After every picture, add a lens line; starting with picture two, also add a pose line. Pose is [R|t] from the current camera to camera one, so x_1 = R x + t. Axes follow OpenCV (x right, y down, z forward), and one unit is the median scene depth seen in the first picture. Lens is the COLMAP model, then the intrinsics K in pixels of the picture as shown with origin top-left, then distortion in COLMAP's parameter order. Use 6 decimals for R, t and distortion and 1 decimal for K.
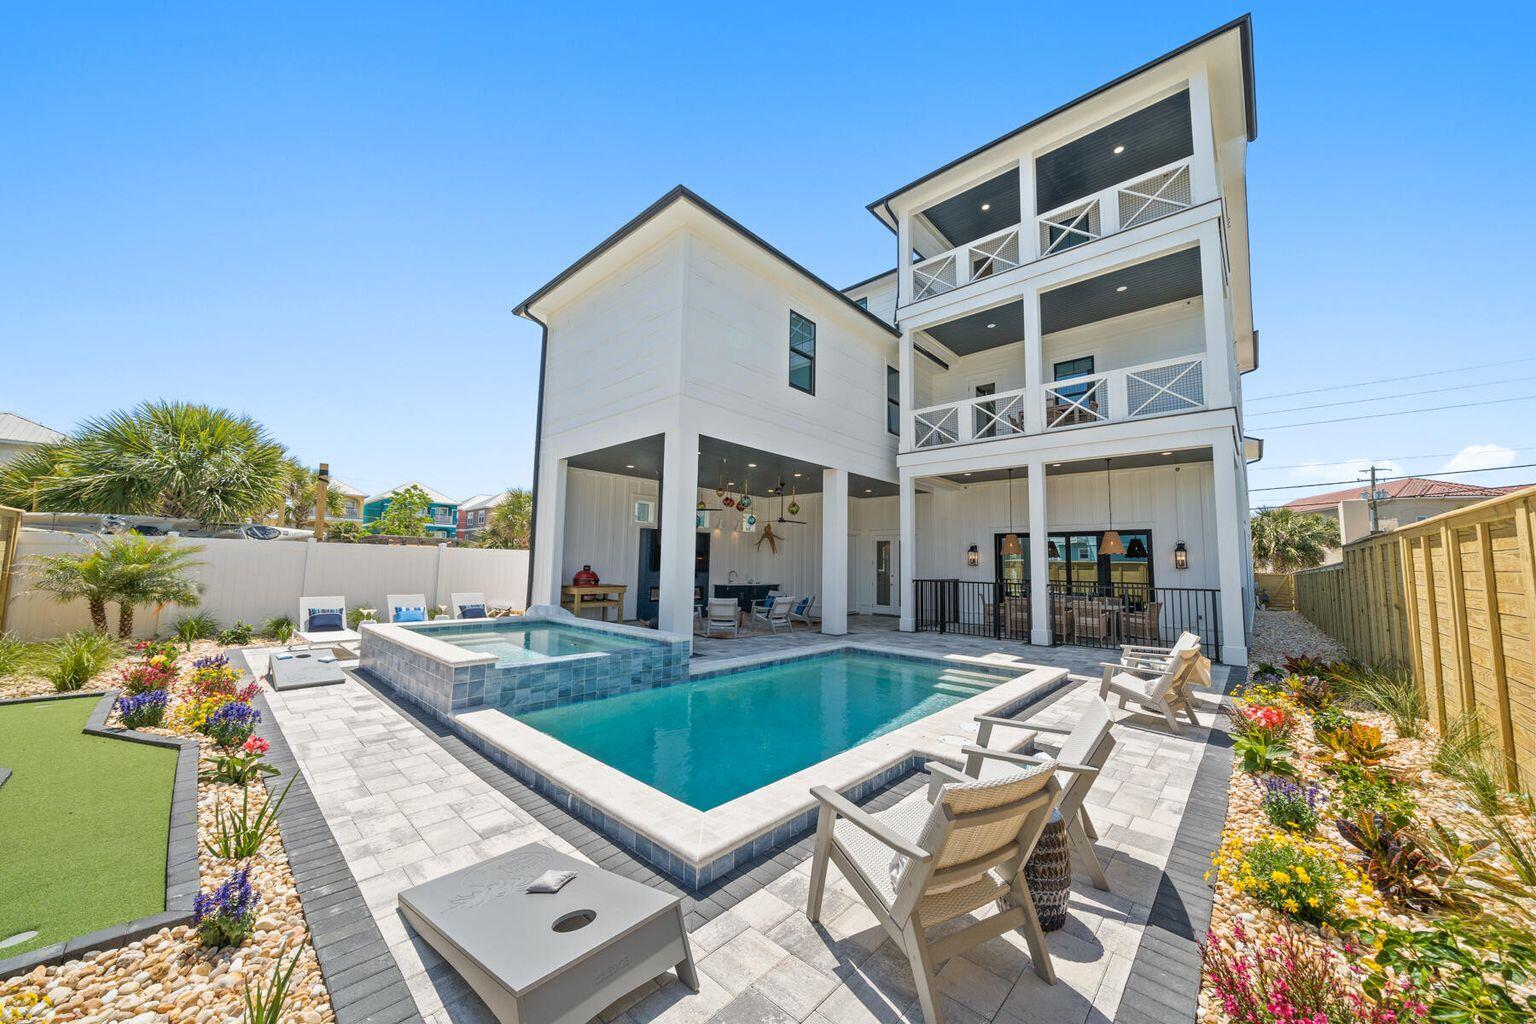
lens RADIAL K [[552.1, 0, 768.0], [0, 552.1, 512.0], [0, 0, 1]] dist [0.001529, 0.000195]
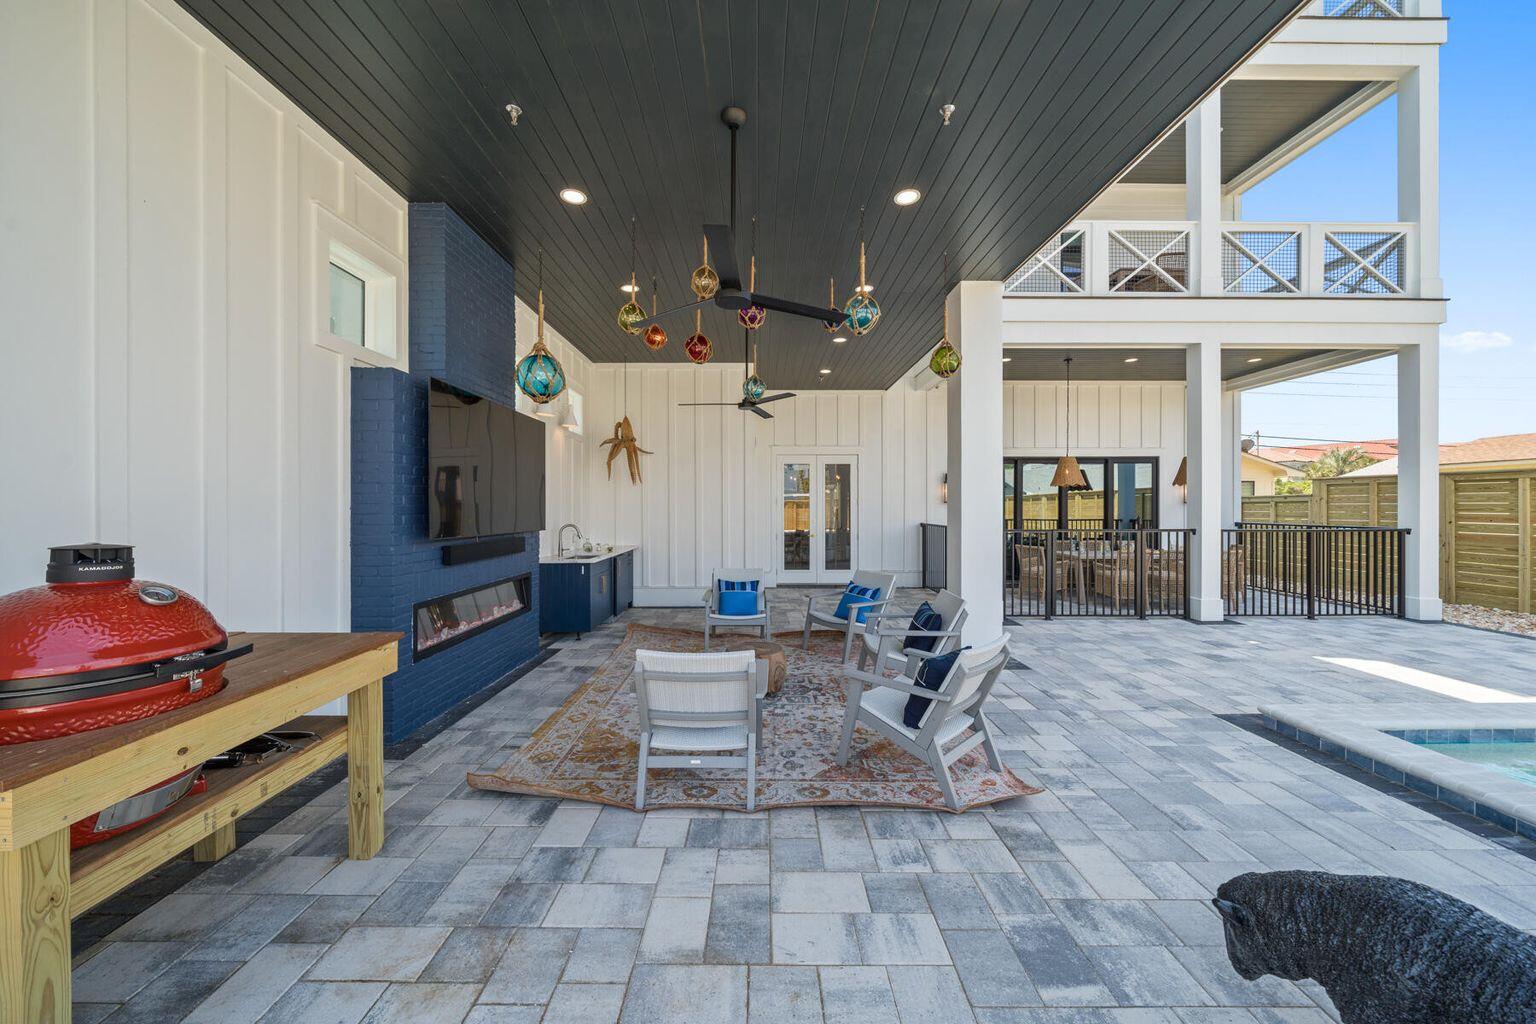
lens RADIAL K [[552.1, 0, 768.0], [0, 552.1, 512.0], [0, 0, 1]] dist [0.001529, 0.000195]
pose [[0.739872, -0.022882, 0.672359, -0.253669], [-0.057882, 0.993550, 0.097507, 0.056753], [-0.670253, -0.111060, 0.733775, 0.681673]]
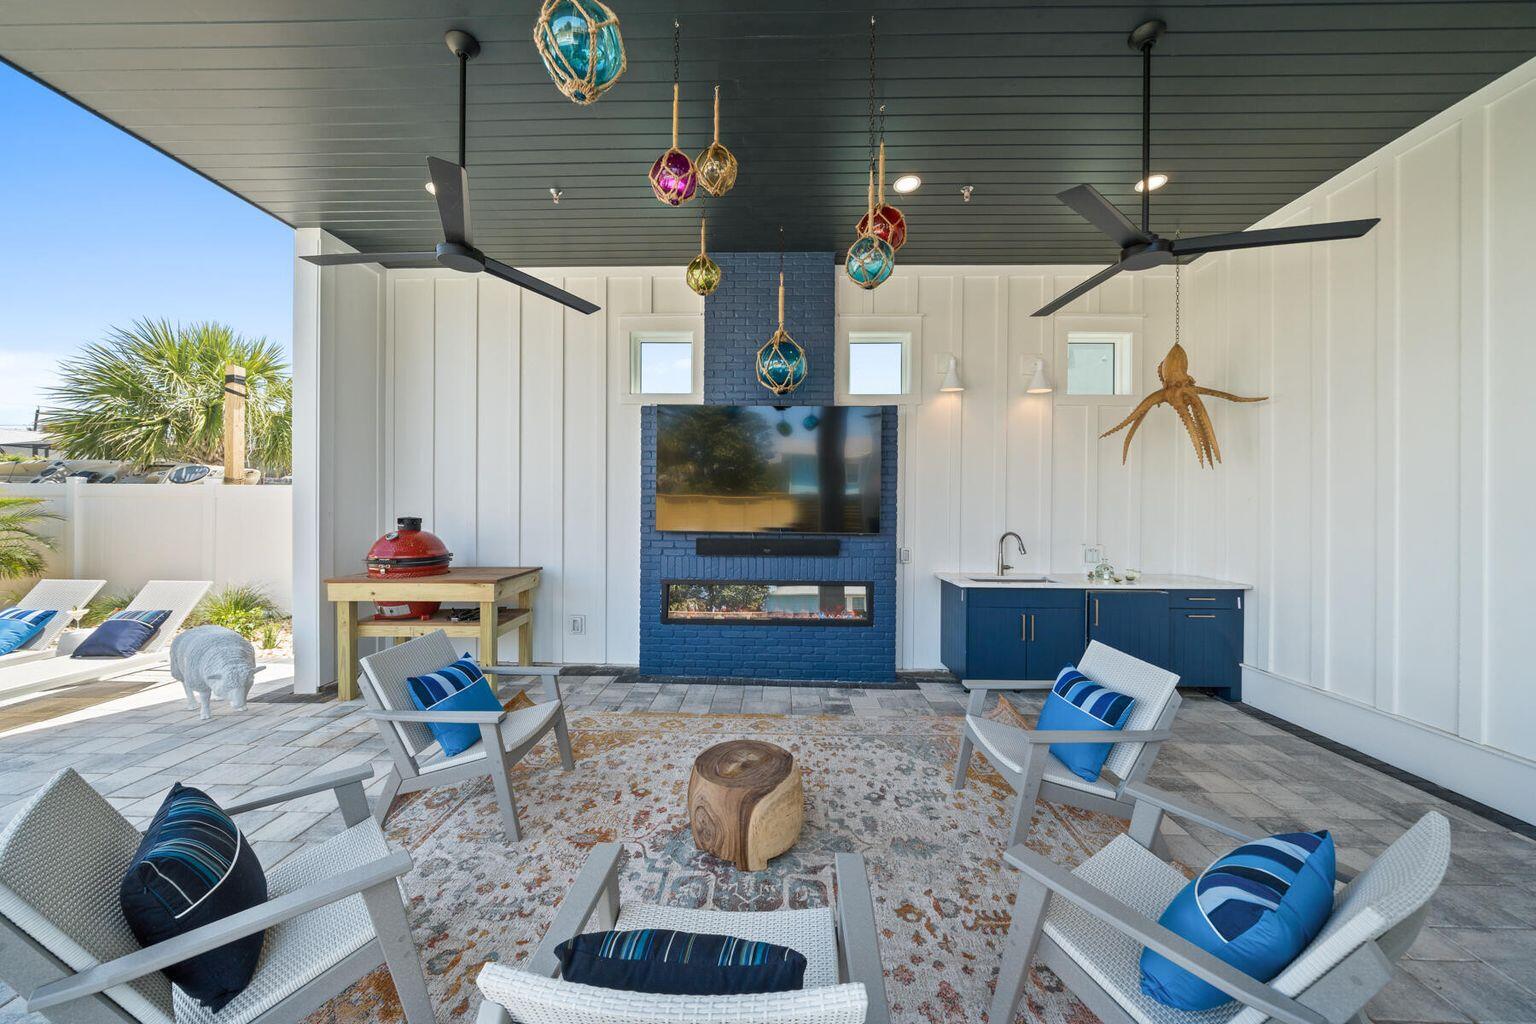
lens RADIAL K [[539.3, 0, 768.0], [0, 539.3, 512.0], [0, 0, 1]] dist [-0.000897, -0.000019]
pose [[0.639543, -0.001230, -0.768754, 0.075522], [0.080629, 0.994591, 0.065485, 0.074208], [0.764515, -0.103864, 0.636183, 0.809398]]
